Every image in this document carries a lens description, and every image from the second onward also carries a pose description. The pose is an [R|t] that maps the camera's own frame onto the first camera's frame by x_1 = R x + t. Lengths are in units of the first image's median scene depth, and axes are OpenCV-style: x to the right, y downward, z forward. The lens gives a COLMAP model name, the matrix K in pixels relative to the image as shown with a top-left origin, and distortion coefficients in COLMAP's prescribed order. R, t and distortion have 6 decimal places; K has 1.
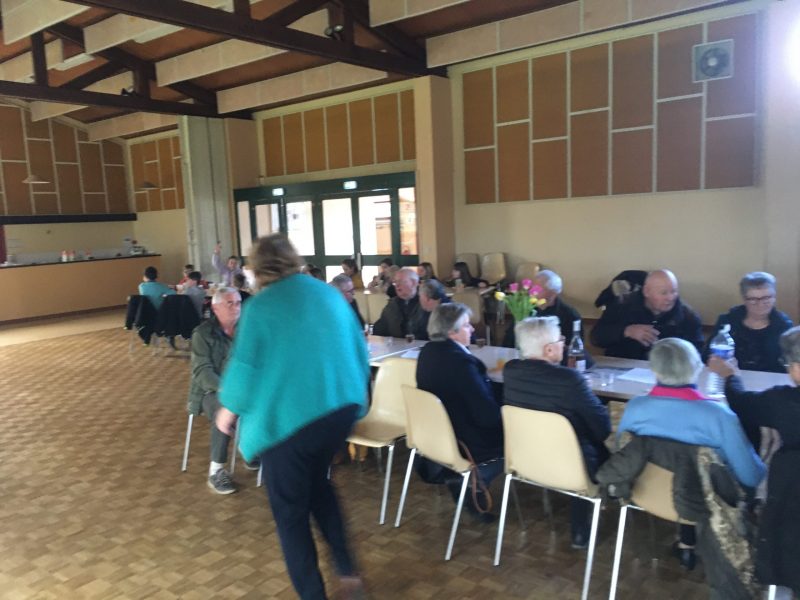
lens RADIAL K [[682.2, 0, 399.7], [0, 682.2, 302.5], [0, 0, 1]] dist [0.051172, -0.024468]
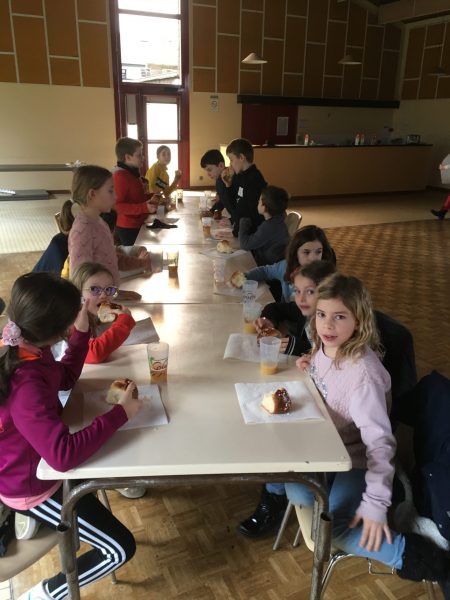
lens RADIAL K [[511.7, 0, 225.1], [0, 511.7, 299.0], [0, 0, 1]] dist [0.051172, -0.024468]
pose [[0.885907, 0.213095, -0.412020, -0.243263], [-0.117417, 0.962325, 0.245244, -0.000822], [0.448757, -0.168885, 0.877551, 0.138900]]
